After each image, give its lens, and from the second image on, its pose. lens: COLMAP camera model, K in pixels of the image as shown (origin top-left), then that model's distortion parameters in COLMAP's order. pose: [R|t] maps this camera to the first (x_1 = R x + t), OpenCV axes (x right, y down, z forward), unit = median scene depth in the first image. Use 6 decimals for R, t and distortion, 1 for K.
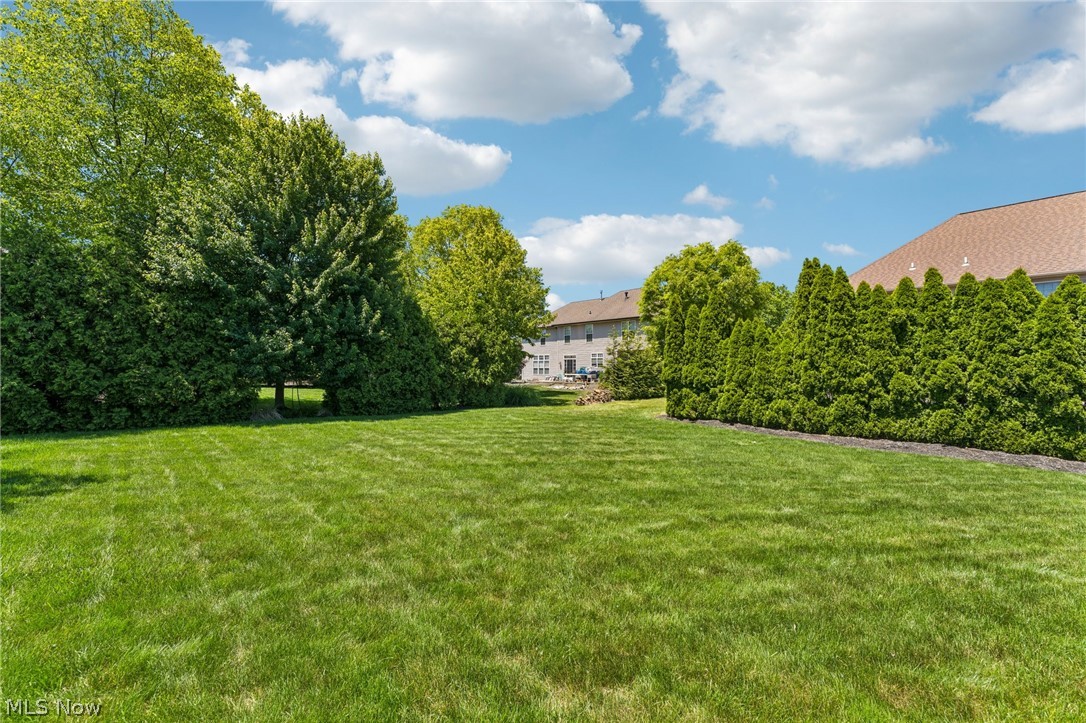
lens RADIAL K [[438.2, 0, 543.0], [0, 438.2, 361.5], [0, 0, 1]] dist [0.000667, 0.000103]
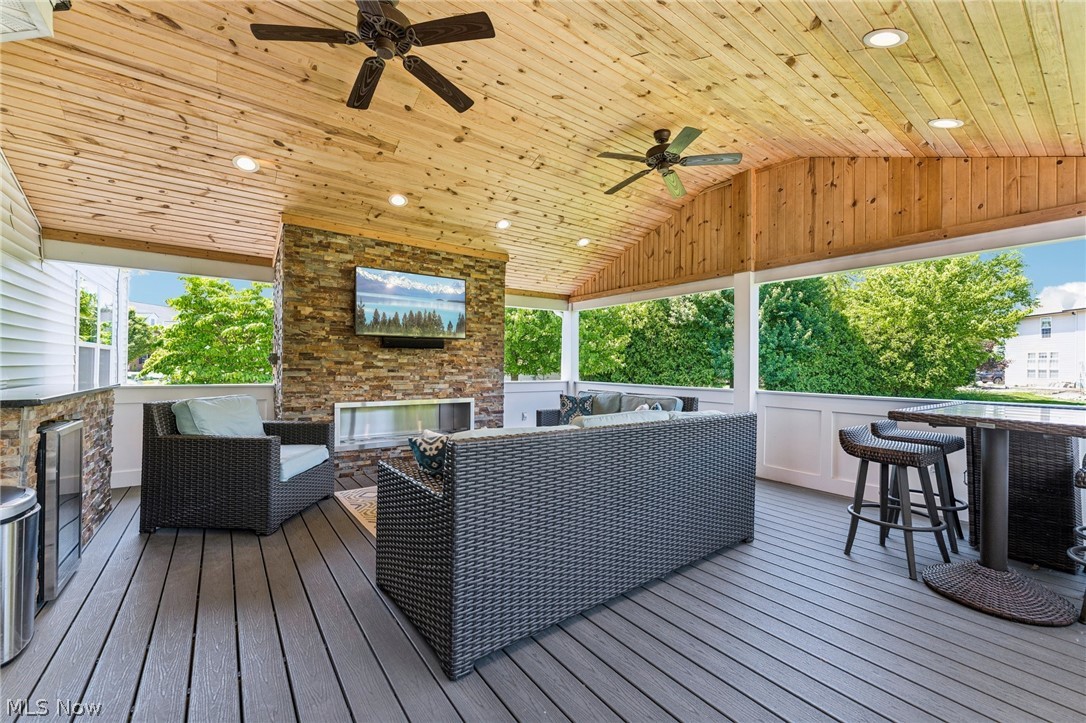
lens RADIAL K [[432.1, 0, 543.0], [0, 432.1, 361.5], [0, 0, 1]] dist [0.000021, 0.000014]
pose [[0.623870, -0.007918, -0.781488, 0.122259], [0.009775, 0.999950, -0.002328, -0.018871], [0.781467, -0.006187, 0.623916, -0.381040]]
